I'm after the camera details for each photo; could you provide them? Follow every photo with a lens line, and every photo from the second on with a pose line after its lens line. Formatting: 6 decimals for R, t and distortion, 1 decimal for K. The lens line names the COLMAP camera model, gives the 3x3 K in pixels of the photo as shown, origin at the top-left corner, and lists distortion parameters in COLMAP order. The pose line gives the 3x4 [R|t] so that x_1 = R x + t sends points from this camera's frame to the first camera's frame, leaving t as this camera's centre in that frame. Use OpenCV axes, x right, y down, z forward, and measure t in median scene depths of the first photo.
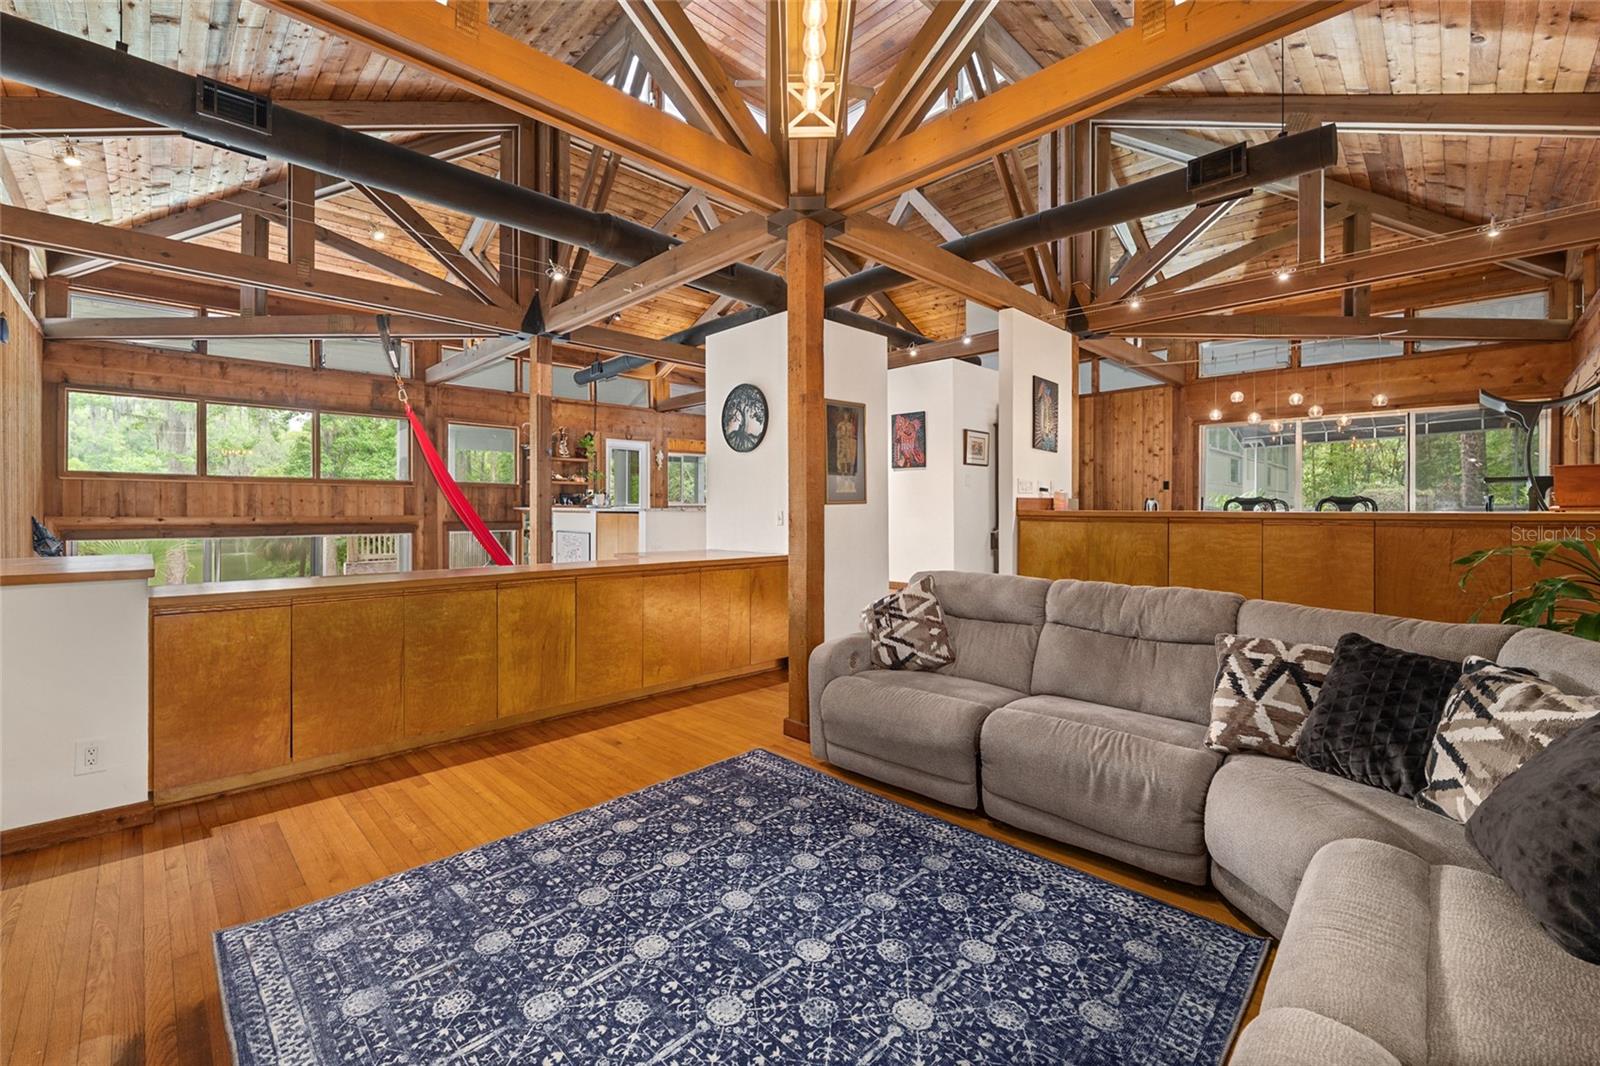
lens RADIAL K [[661.4, 0, 790.1], [0, 661.4, 508.2], [0, 0, 1]] dist [-0.012419, 0.000613]
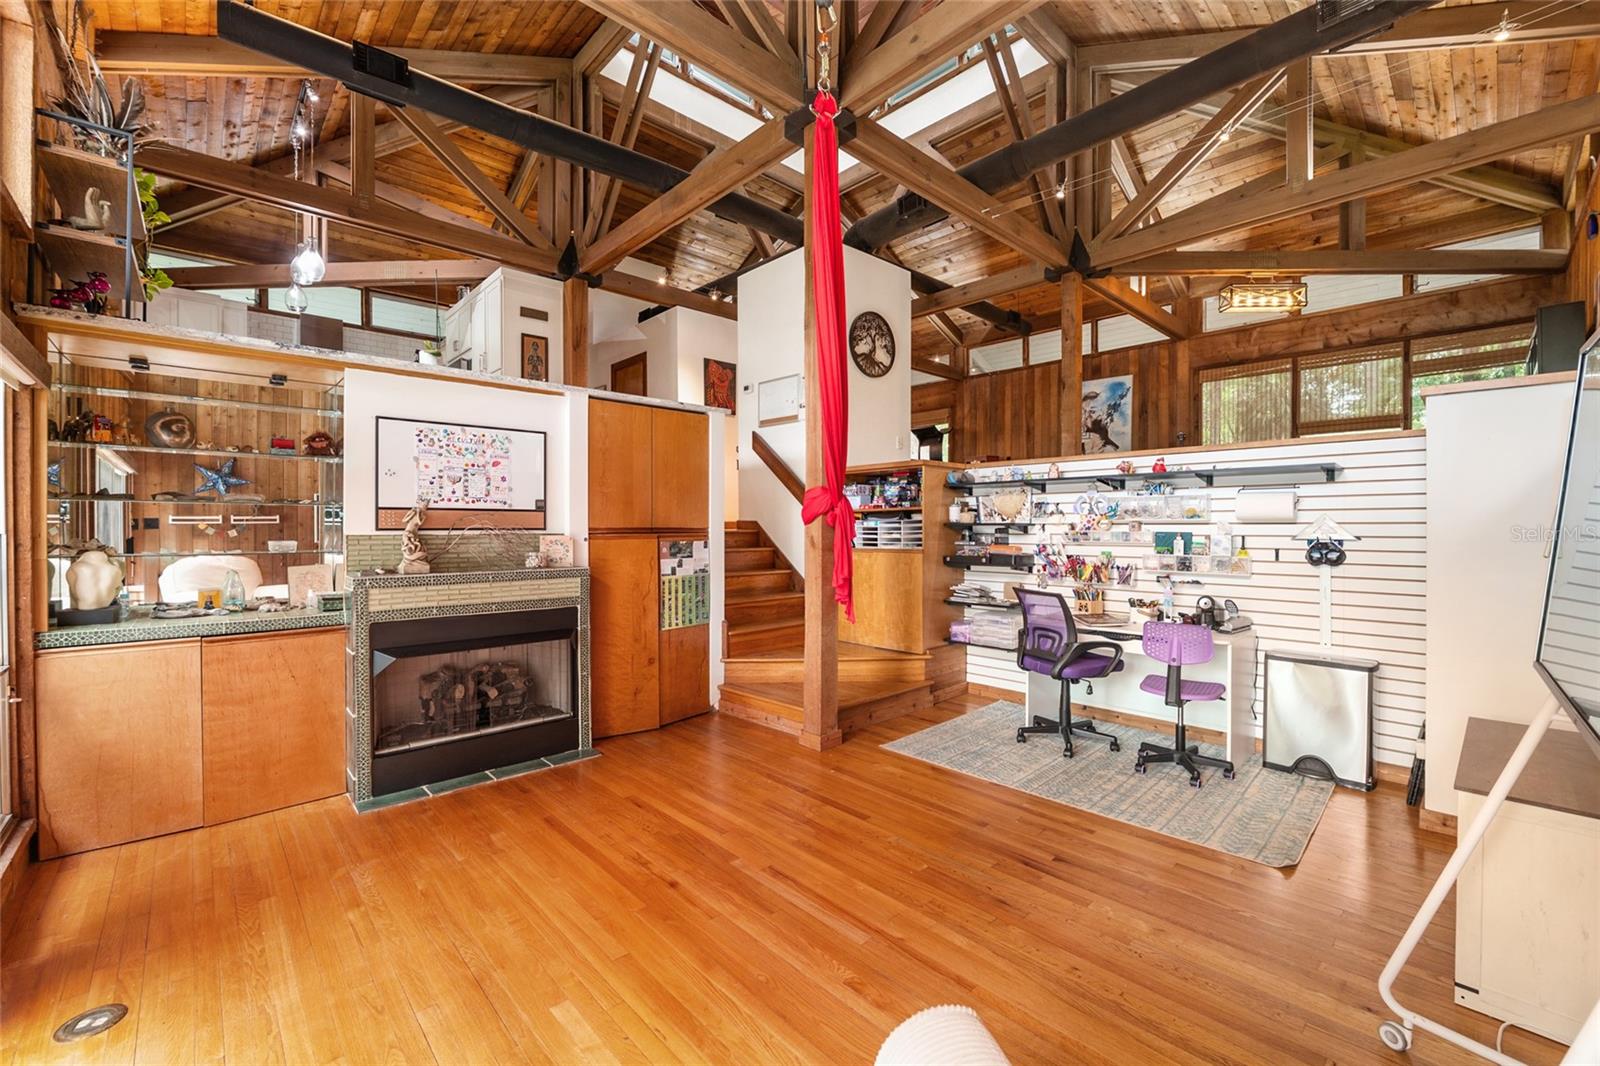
lens RADIAL K [[661.4, 0, 799.4], [0, 661.4, 531.9], [0, 0, 1]] dist [-0.012419, 0.000613]
pose [[0.017817, -0.011126, 0.999779, -2.982180], [-0.001115, 0.999937, 0.011148, 0.402261], [-0.999841, -0.001313, 0.017804, 2.895215]]
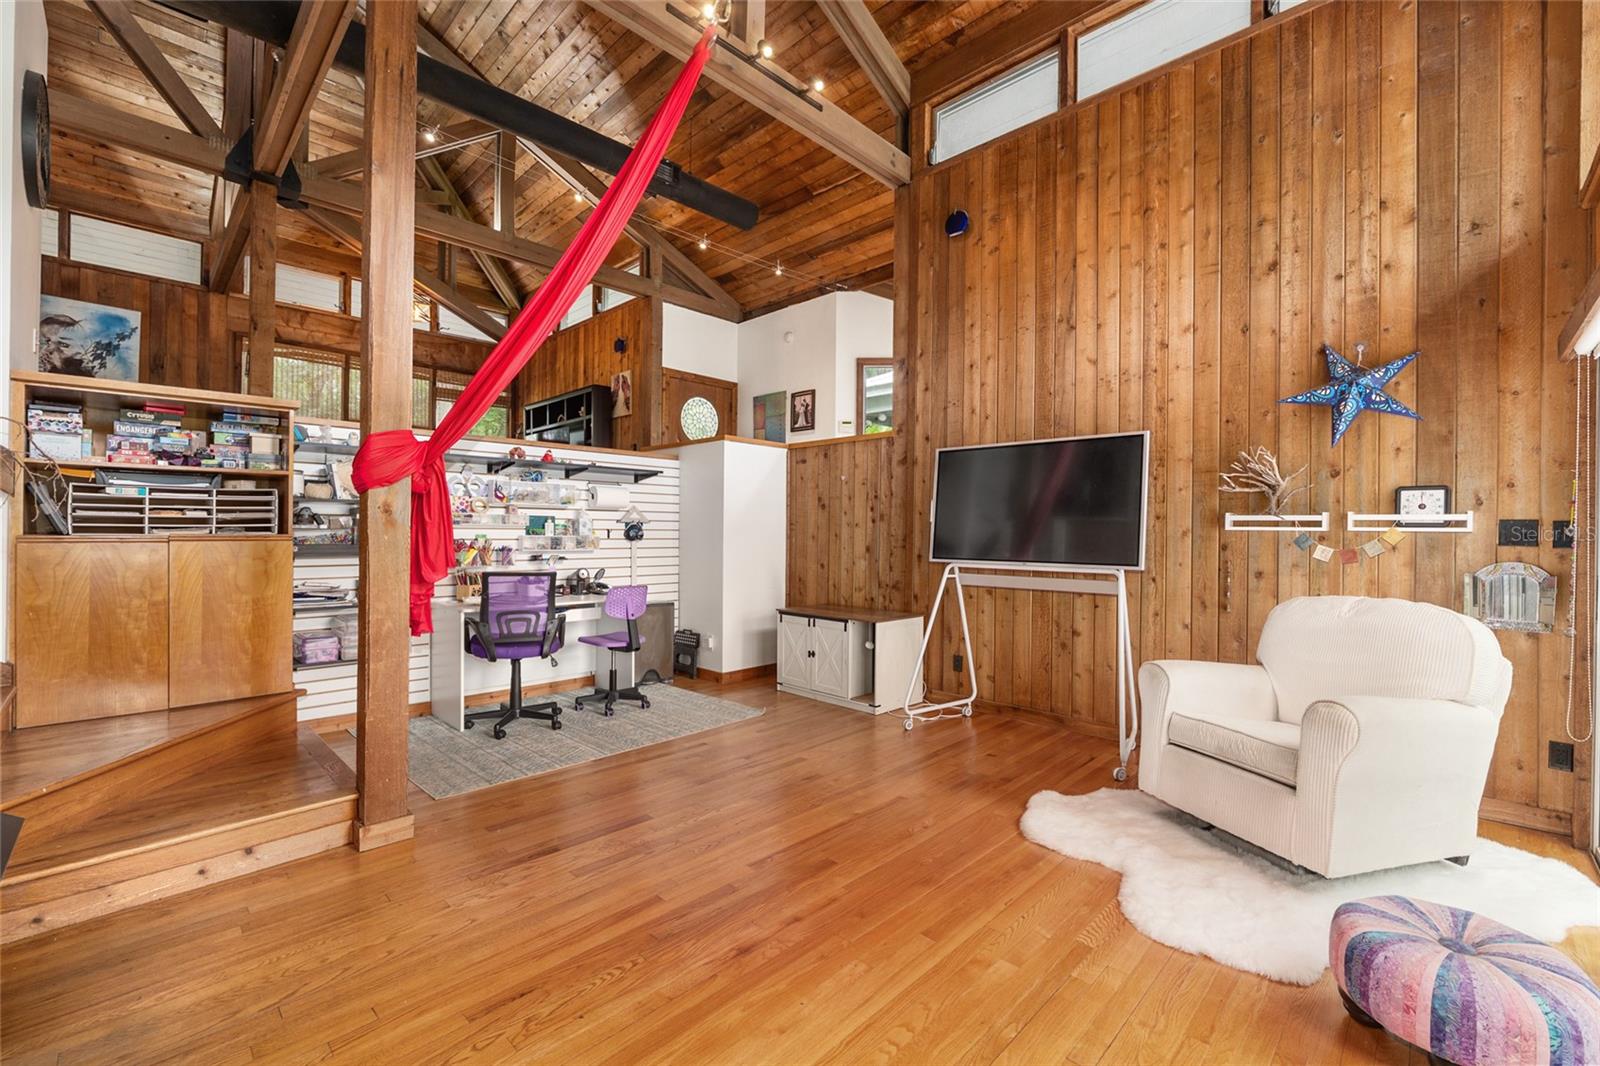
lens RADIAL K [[661.4, 0, 812.9], [0, 661.4, 535.6], [0, 0, 1]] dist [-0.012419, 0.000613]
pose [[-0.999609, -0.007736, -0.026889, -1.855862], [-0.007871, 0.999957, 0.004919, 0.472350], [0.026849, 0.005129, -0.999626, 4.069909]]
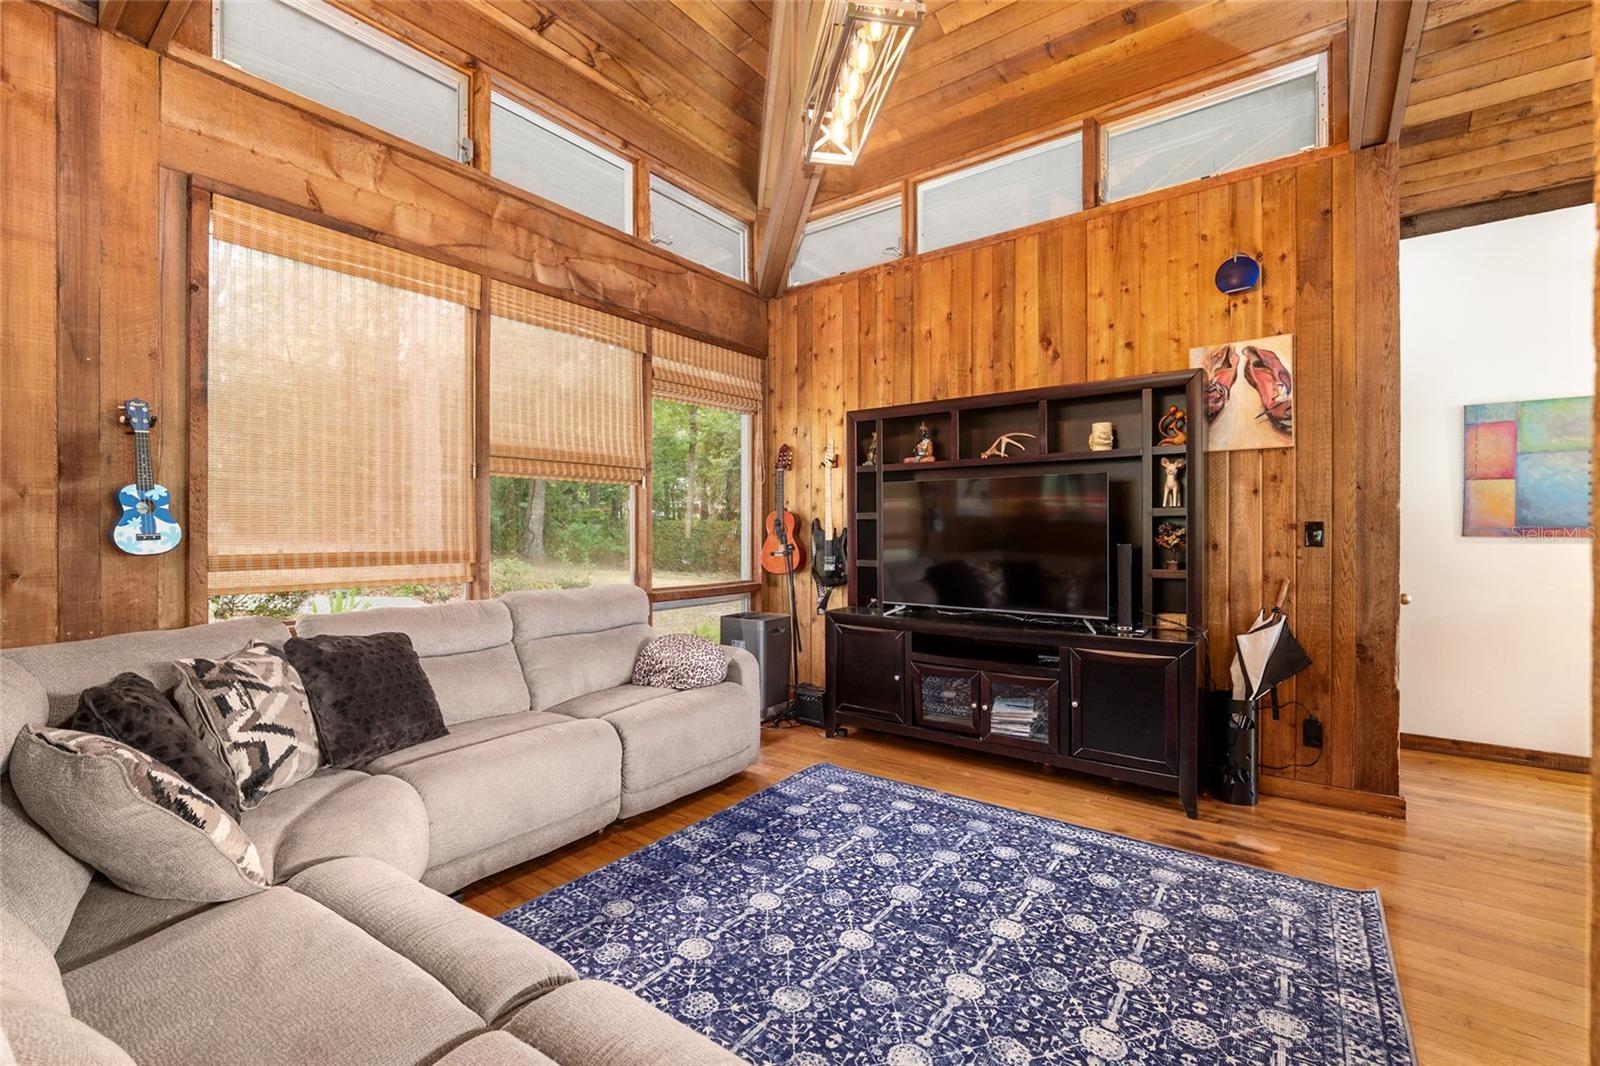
lens RADIAL K [[686.4, 0, 786.1], [0, 686.4, 525.9], [0, 0, 1]] dist [-0.006941, 0.000038]
pose [[-0.990660, -0.003066, -0.136321, 0.256470], [-0.002575, 0.999990, -0.003778, 0.026518], [0.136331, -0.003392, -0.990658, 1.808324]]
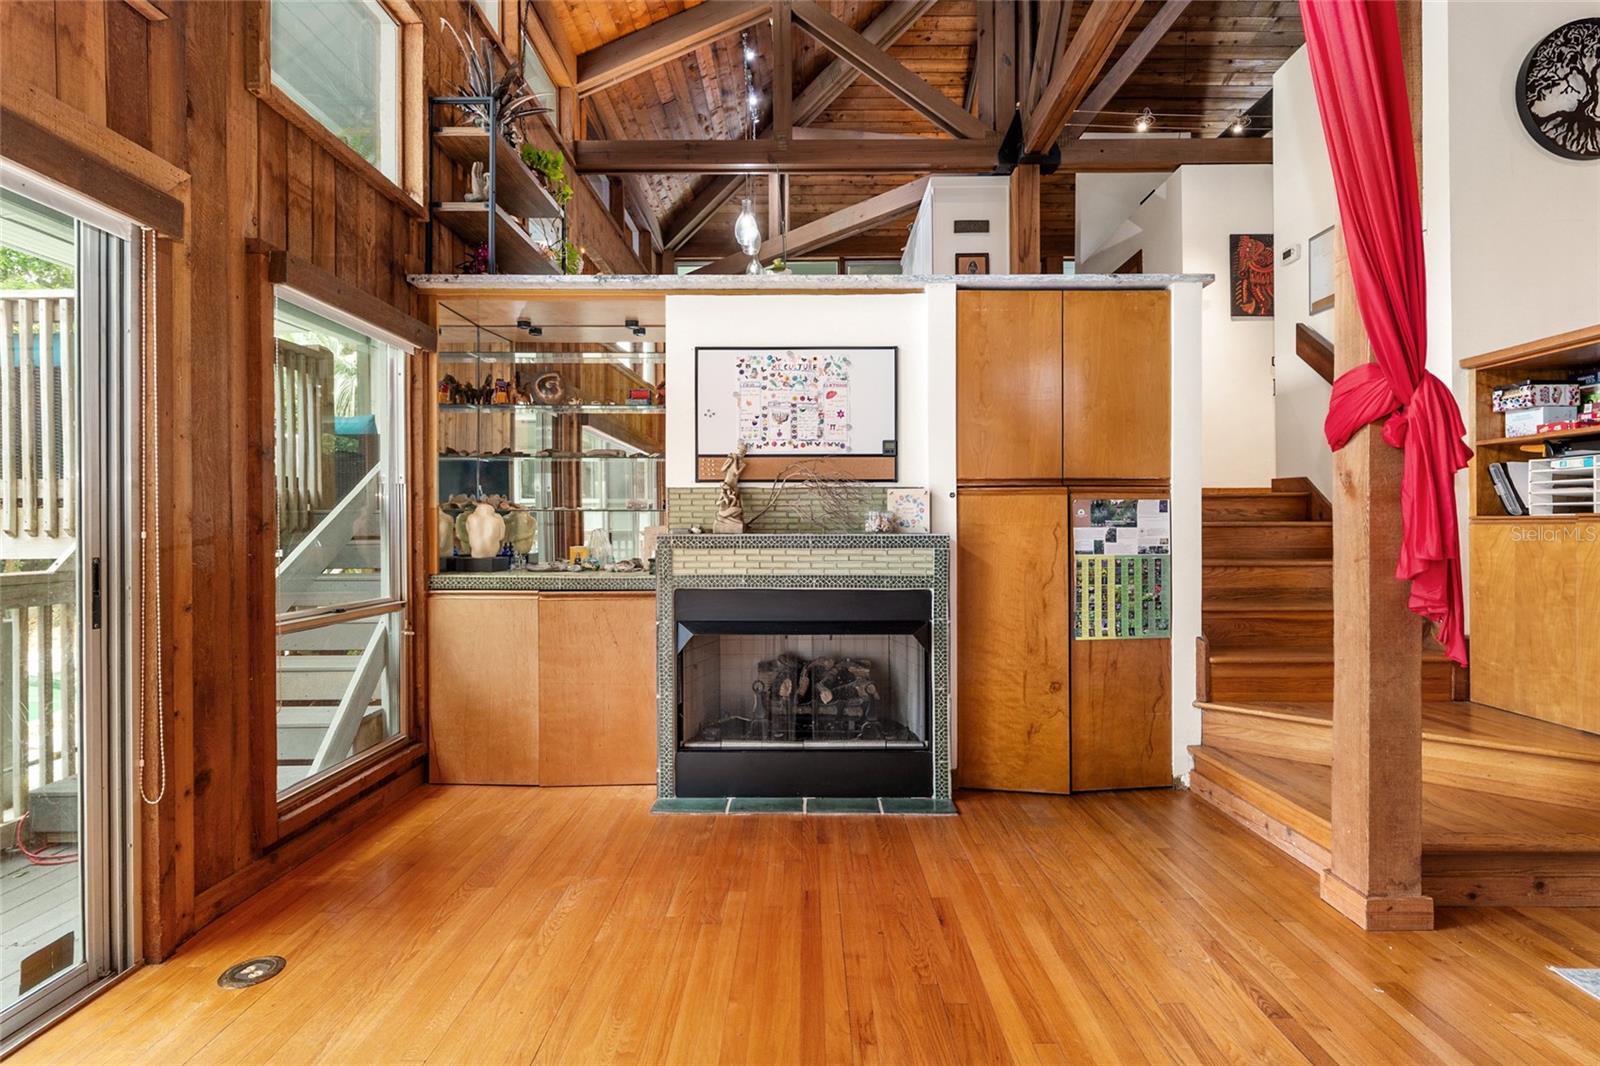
lens RADIAL K [[752.1, 0, 804.1], [0, 752.1, 526.9], [0, 0, 1]] dist [-0.000154, 0.000601]
pose [[0.698359, -0.005148, 0.715729, -2.371381], [0.002130, 0.999985, 0.005114, 0.499868], [-0.715744, -0.002047, 0.698359, 2.713307]]
